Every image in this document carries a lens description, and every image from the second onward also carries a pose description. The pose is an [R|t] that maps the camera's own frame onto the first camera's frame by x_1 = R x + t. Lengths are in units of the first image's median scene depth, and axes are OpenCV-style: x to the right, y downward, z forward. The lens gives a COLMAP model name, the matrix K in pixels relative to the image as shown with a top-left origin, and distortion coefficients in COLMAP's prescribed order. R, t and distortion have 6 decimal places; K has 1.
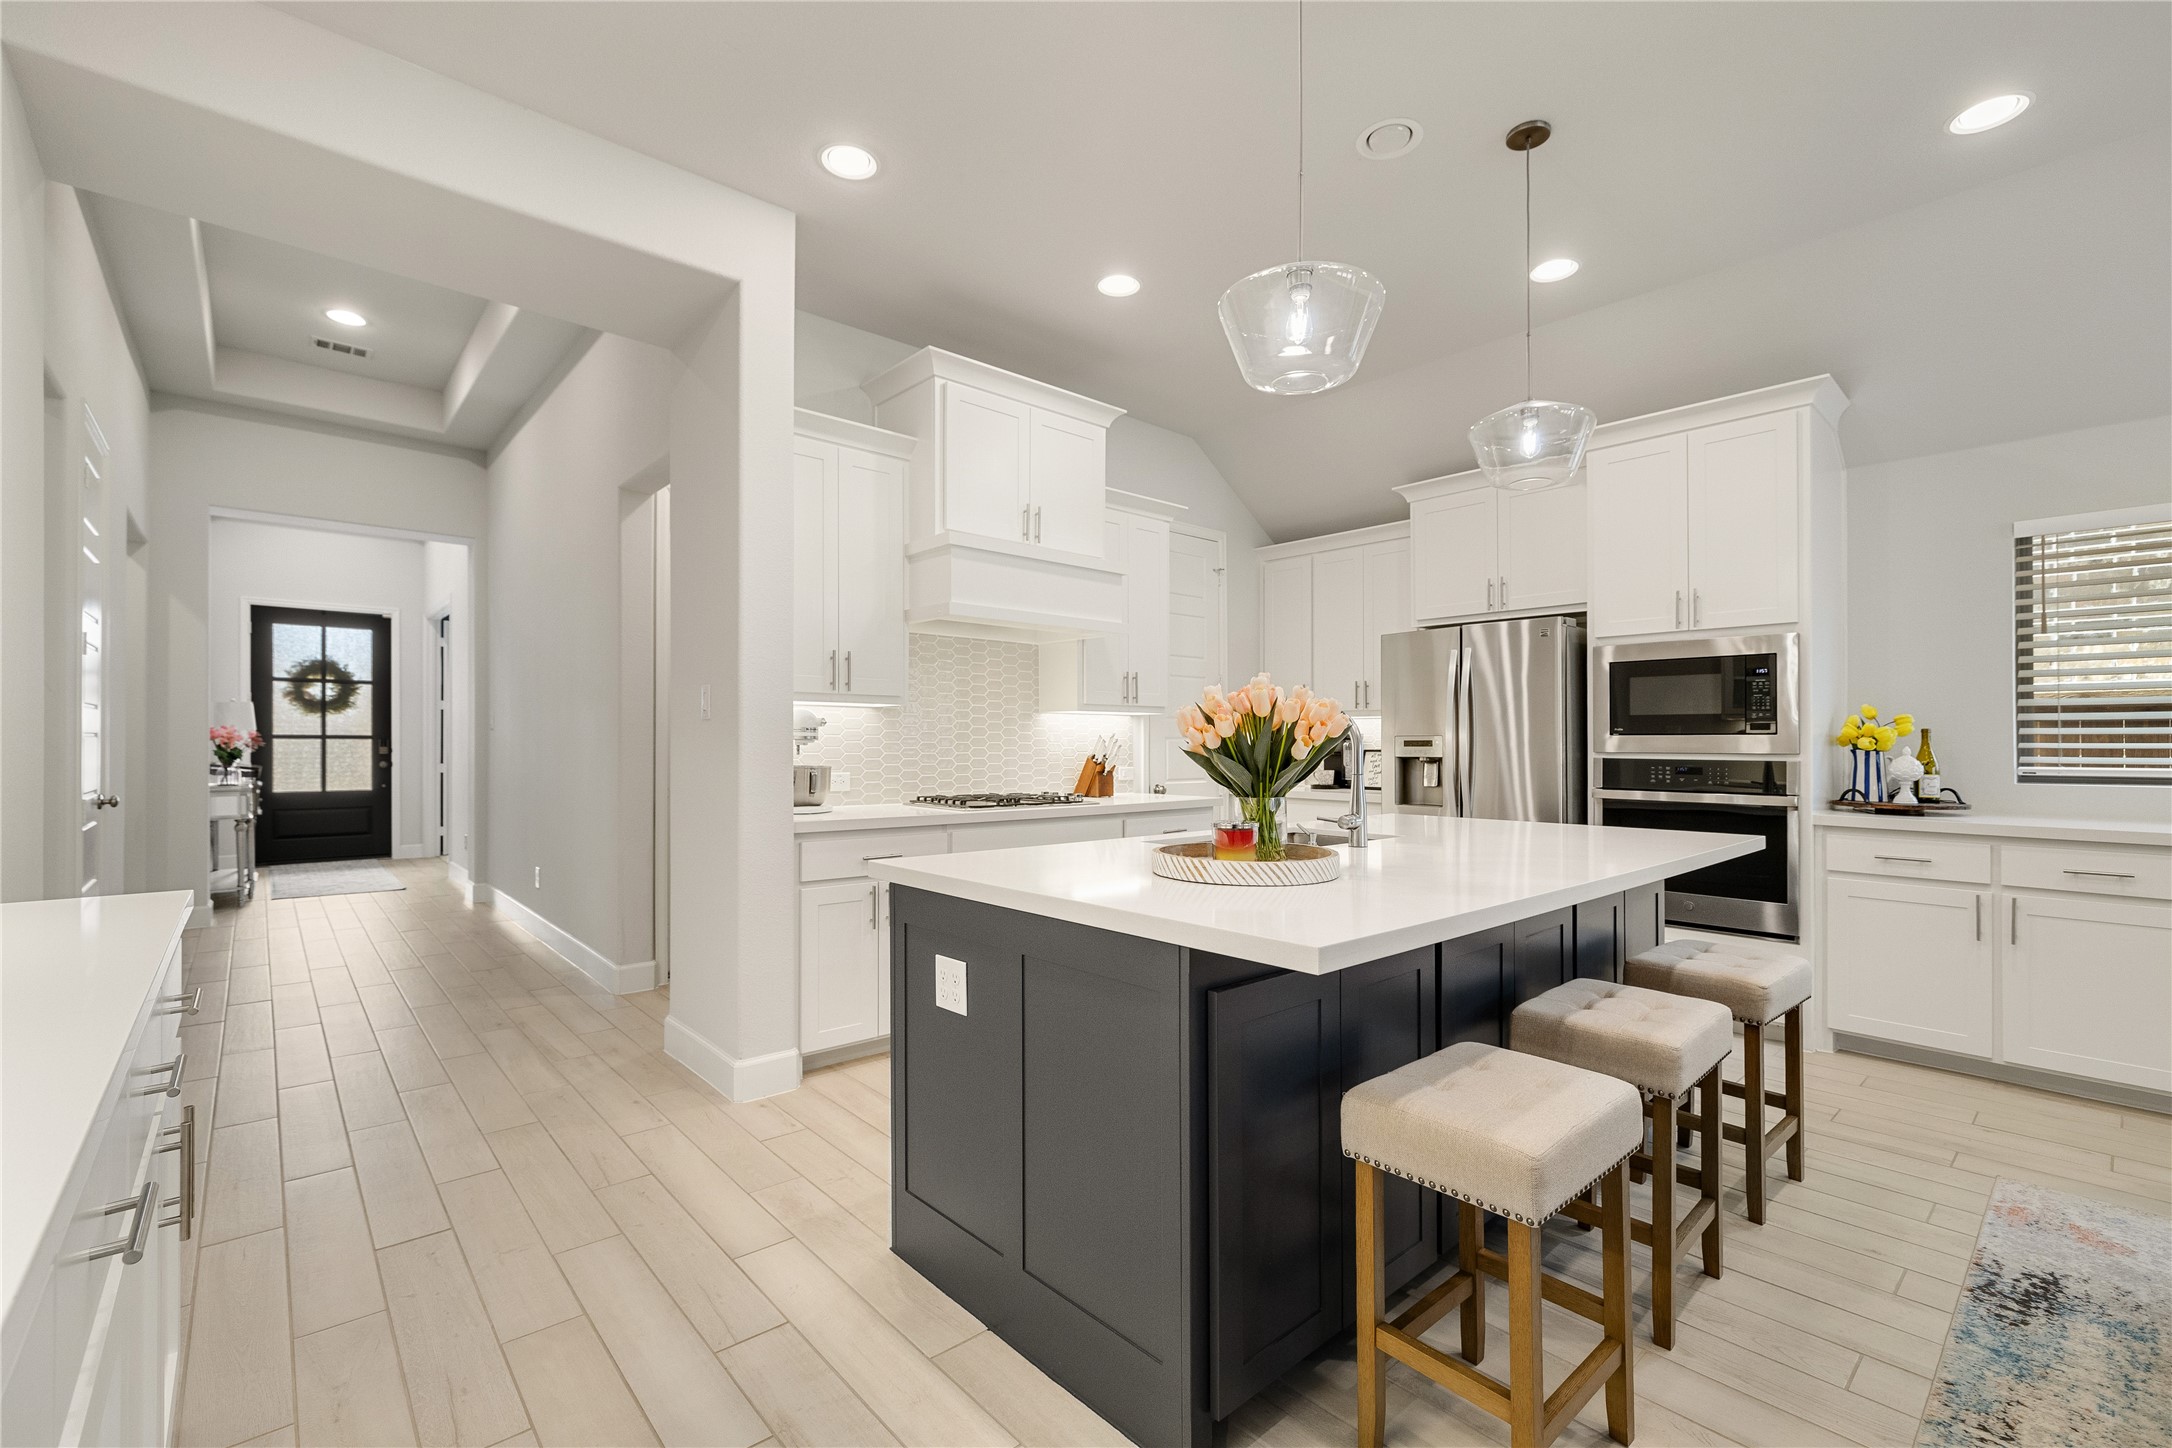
lens RADIAL K [[927.3, 0, 1102.1], [0, 927.3, 737.2], [0, 0, 1]] dist [-0.003315, 0.000197]
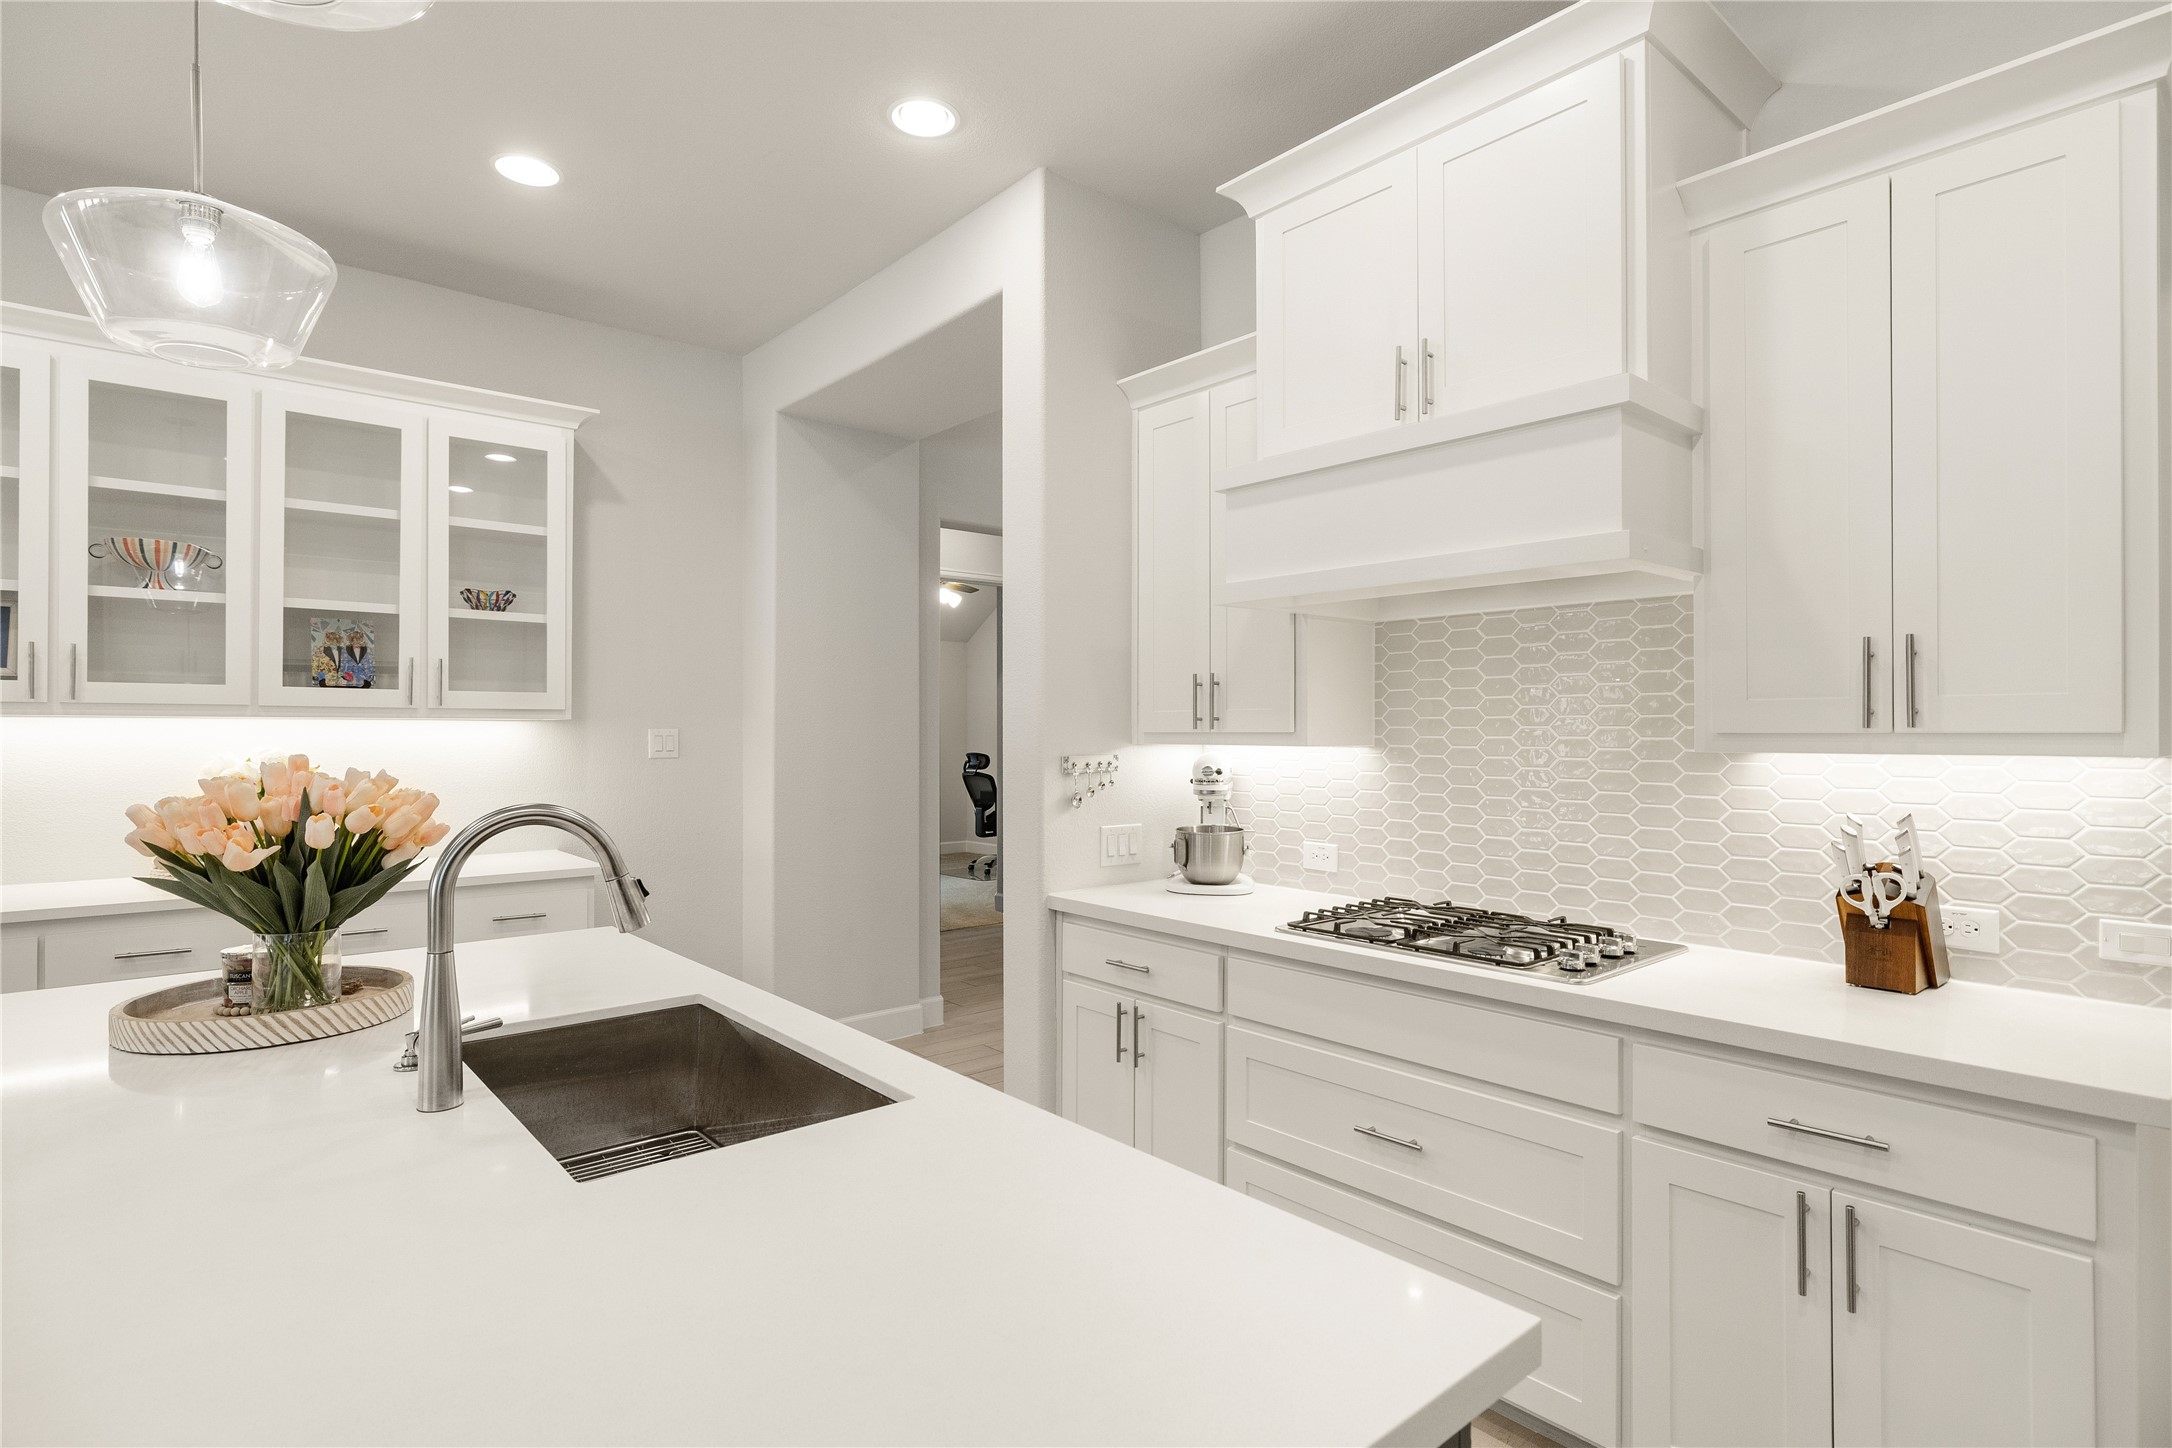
lens RADIAL K [[1091.2, 0, 1091.3], [0, 1091.2, 720.2], [0, 0, 1]] dist [0.006527, 0.002764]
pose [[-0.014366, -0.011995, -0.999825, 0.361120], [0.005667, 0.999911, -0.012077, -0.030247], [0.999881, -0.005839, -0.014297, 0.591497]]
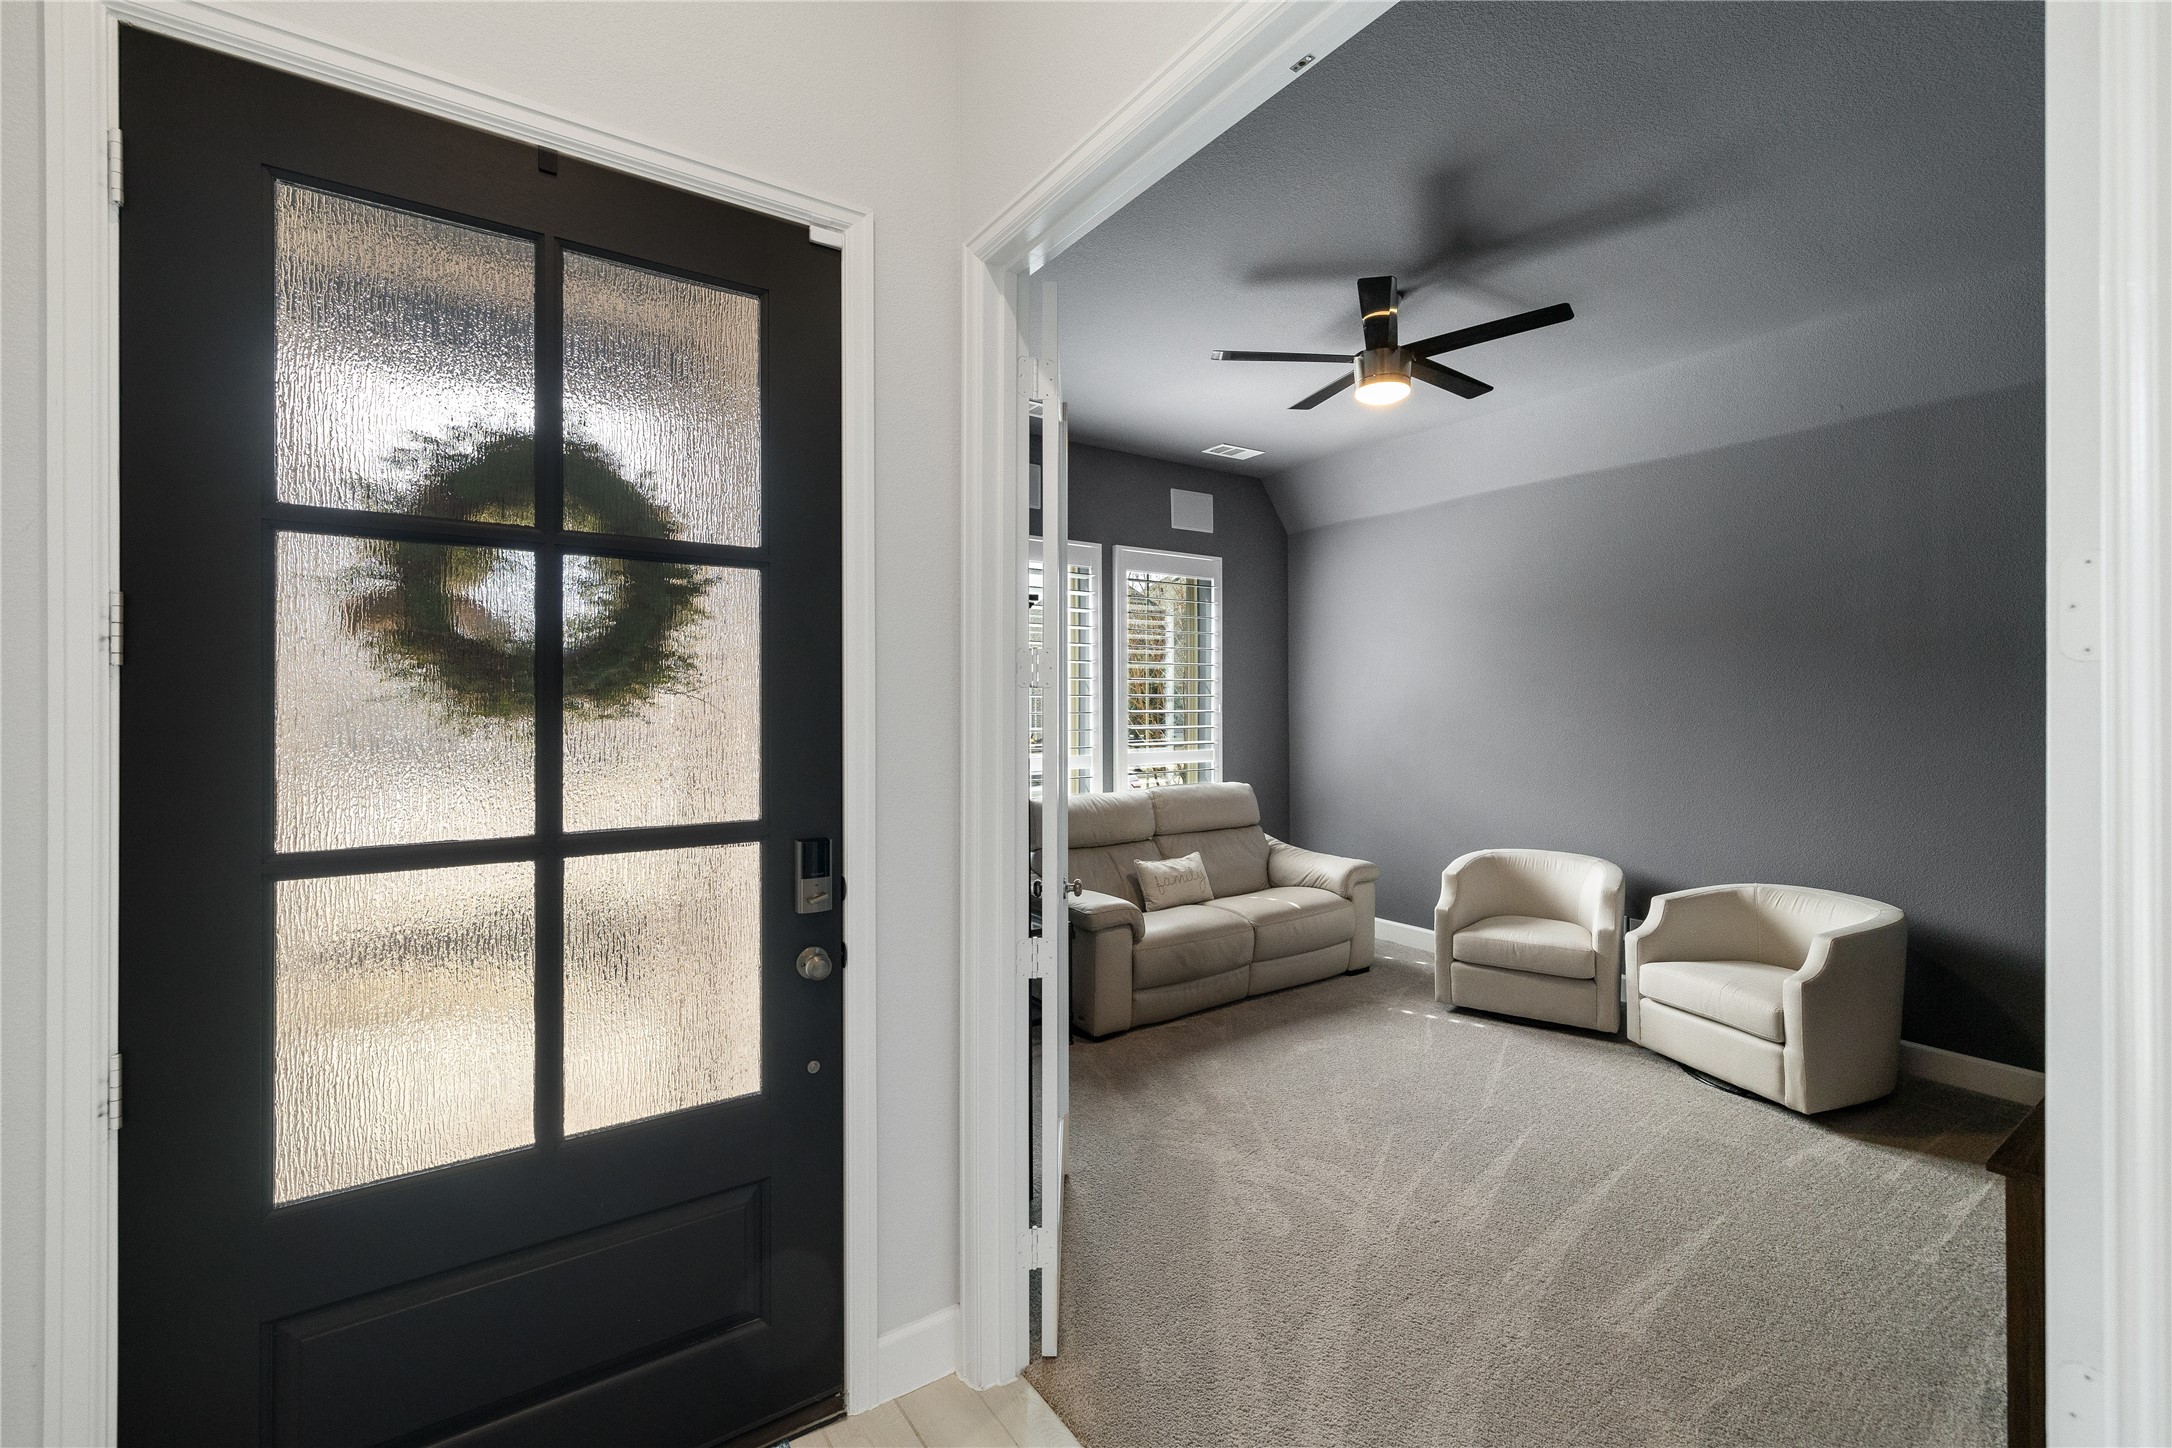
lens RADIAL K [[927.3, 0, 1089.5], [0, 927.3, 695.6], [0, 0, 1]] dist [-0.003315, 0.000197]
pose [[0.992186, -0.001144, -0.124759, -1.149424], [0.001253, 0.999999, 0.000794, -0.049342], [0.124758, -0.000944, 0.992187, 1.341641]]
